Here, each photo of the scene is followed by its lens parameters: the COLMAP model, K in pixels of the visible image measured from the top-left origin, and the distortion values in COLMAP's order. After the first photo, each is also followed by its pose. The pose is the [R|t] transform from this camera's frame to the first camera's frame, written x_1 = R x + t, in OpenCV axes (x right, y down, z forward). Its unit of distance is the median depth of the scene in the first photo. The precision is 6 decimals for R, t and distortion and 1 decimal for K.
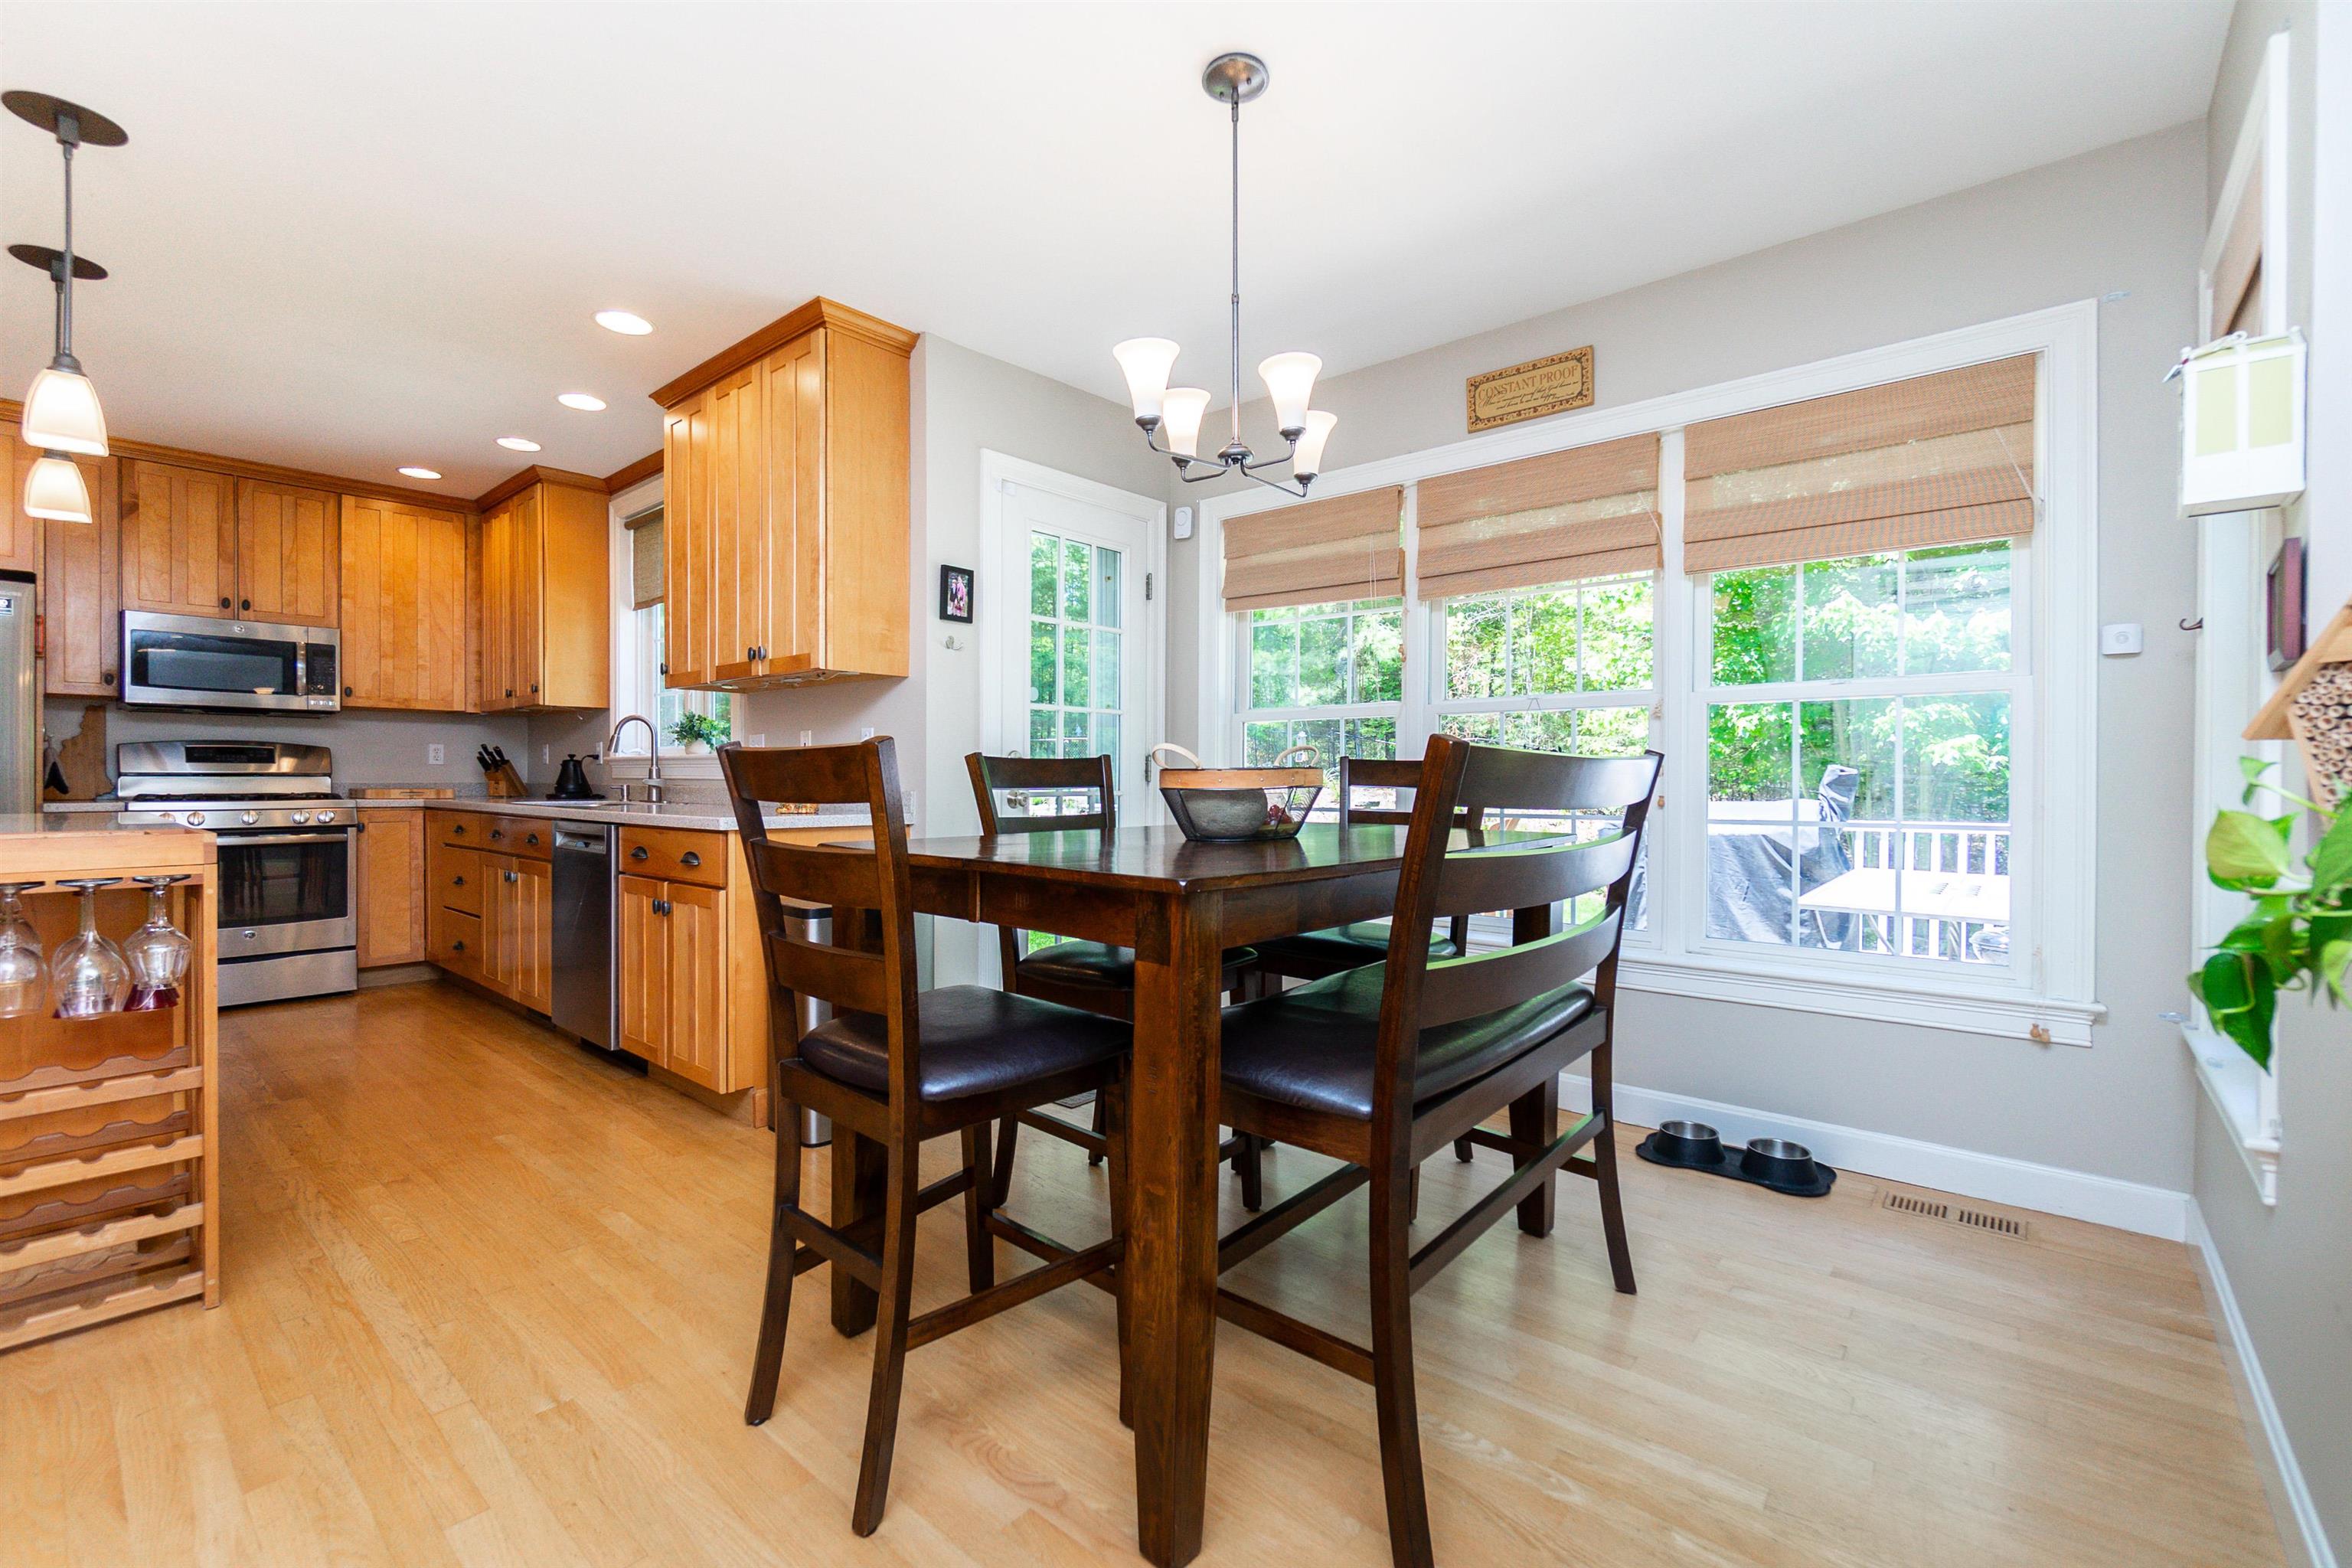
lens RADIAL K [[1018.9, 0, 1172.3], [0, 1018.9, 783.1], [0, 0, 1]] dist [-0.000412, 0.000376]
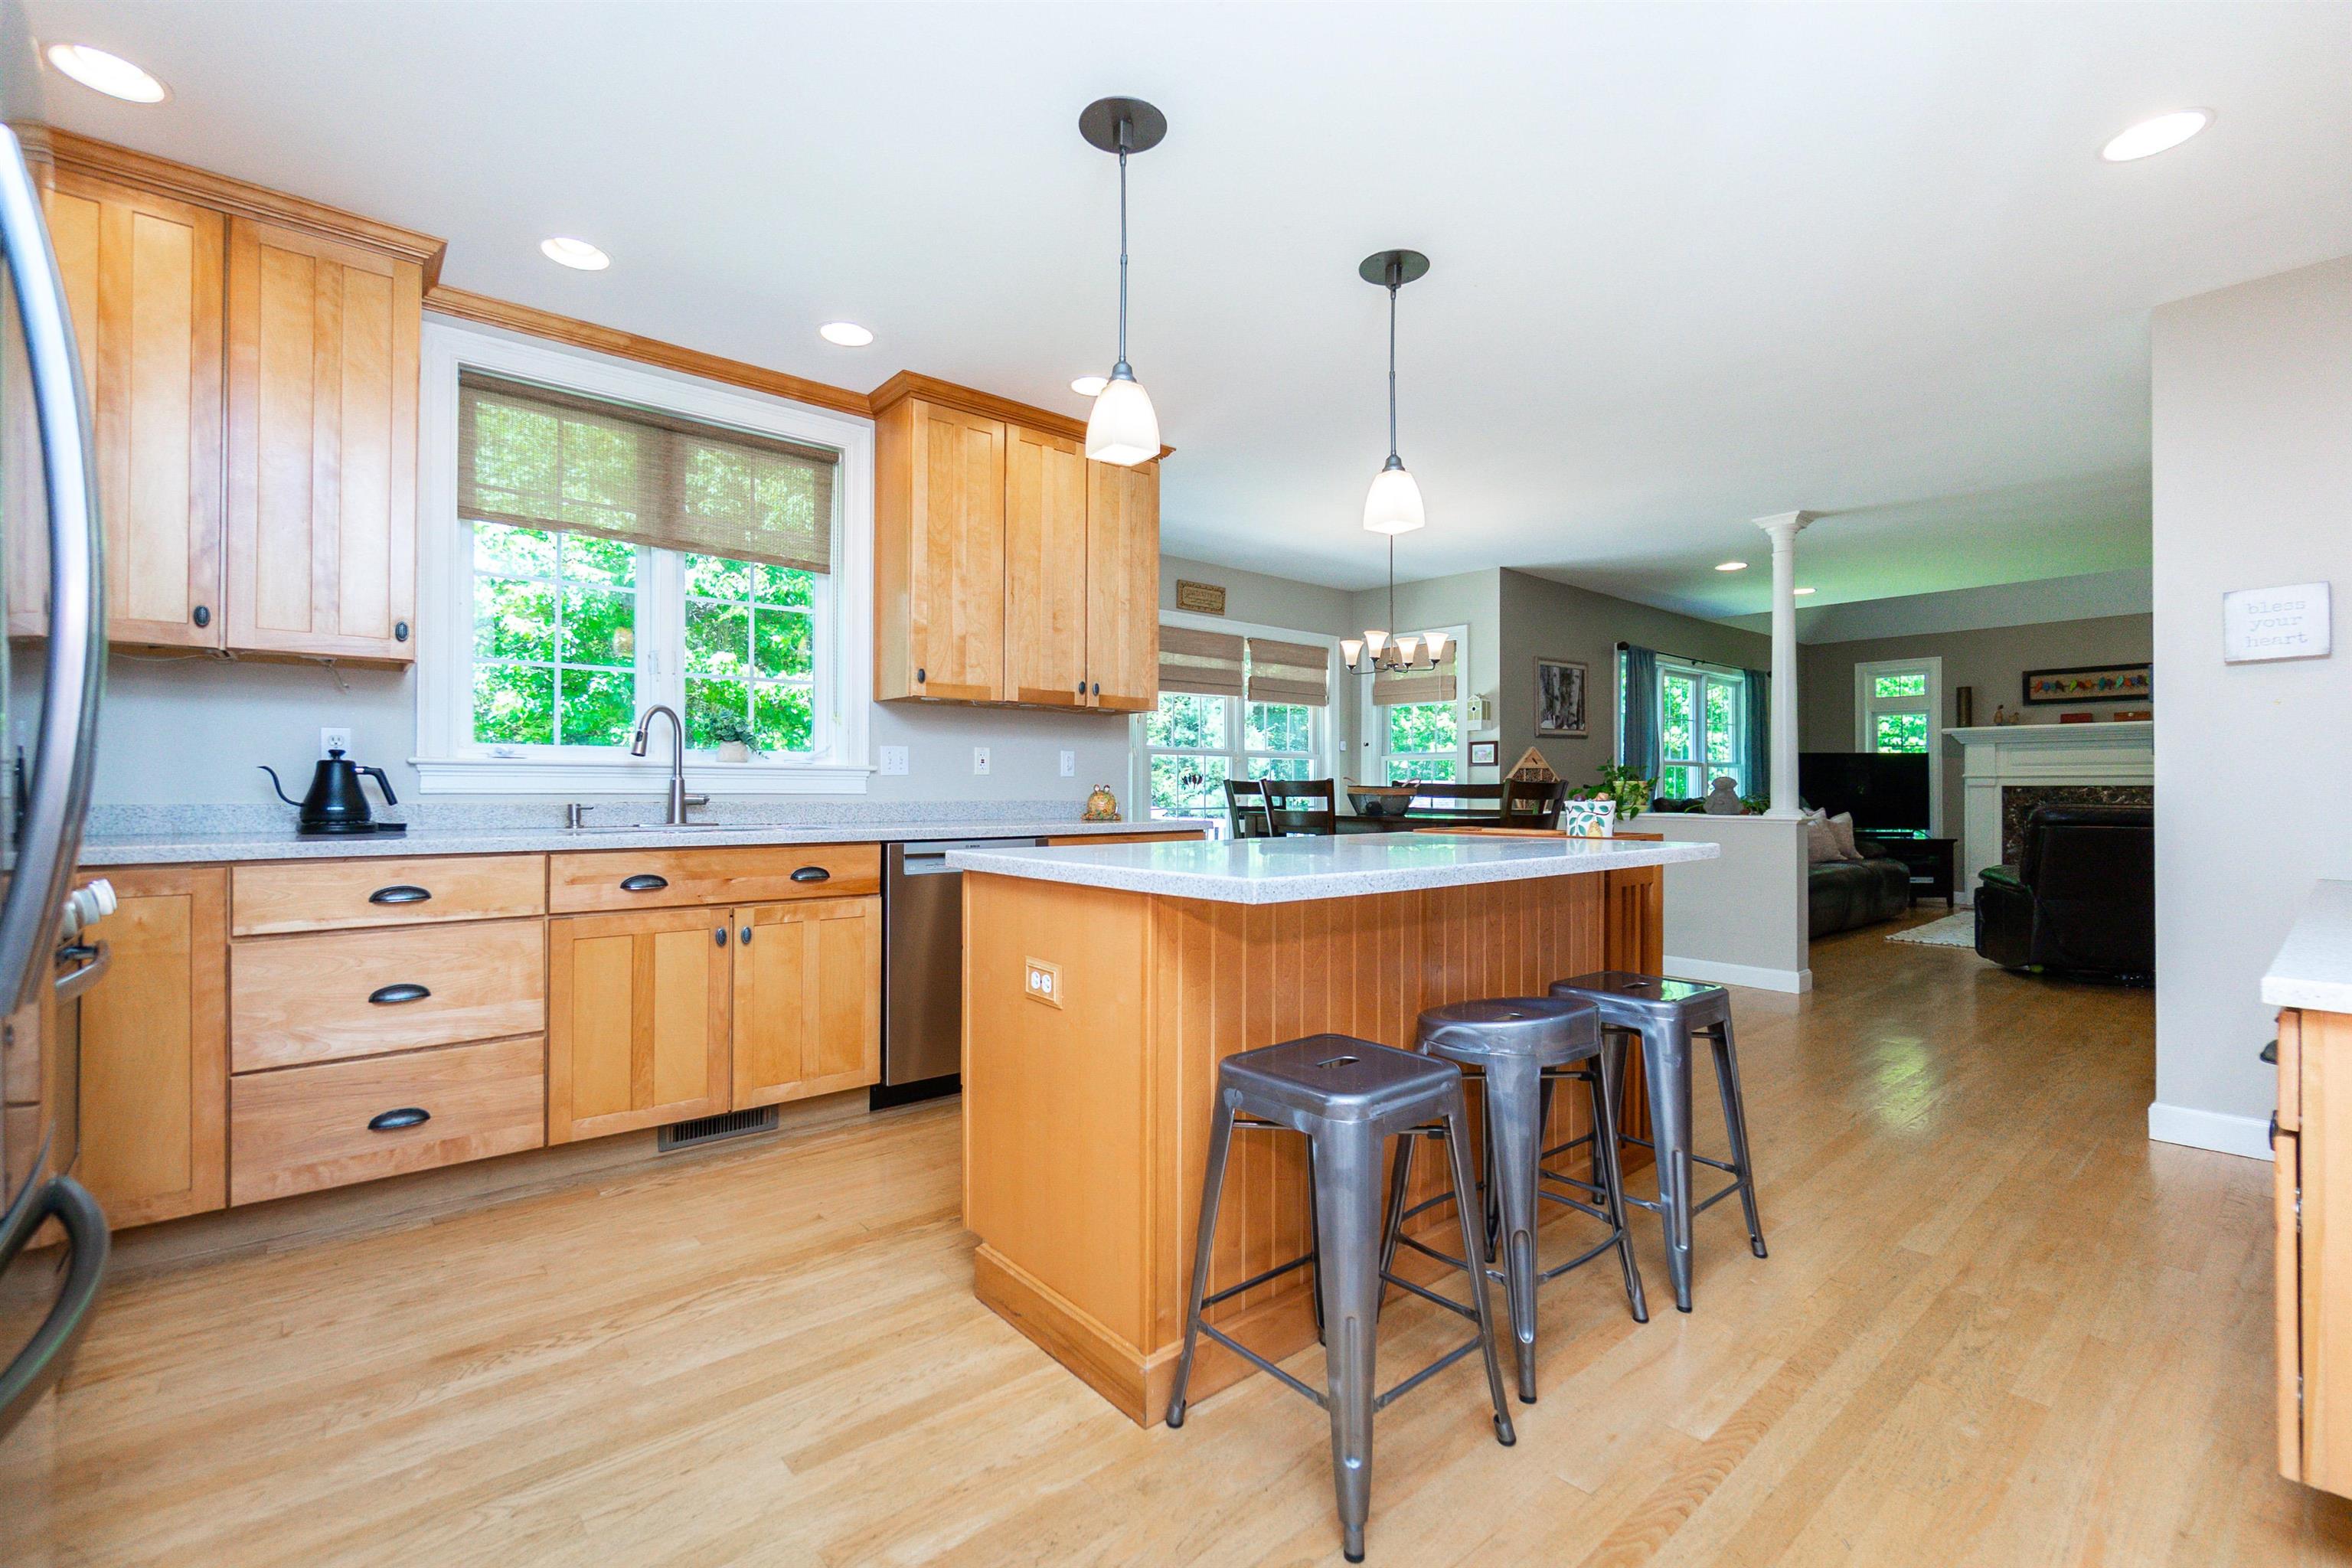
lens RADIAL K [[1018.9, 0, 1178.4], [0, 1018.9, 783.2], [0, 0, 1]] dist [-0.000412, 0.000376]
pose [[0.161265, 0.000890, 0.986911, -1.811533], [0.003803, 0.999992, -0.001523, -0.013180], [-0.986904, 0.003998, 0.161260, 0.781794]]
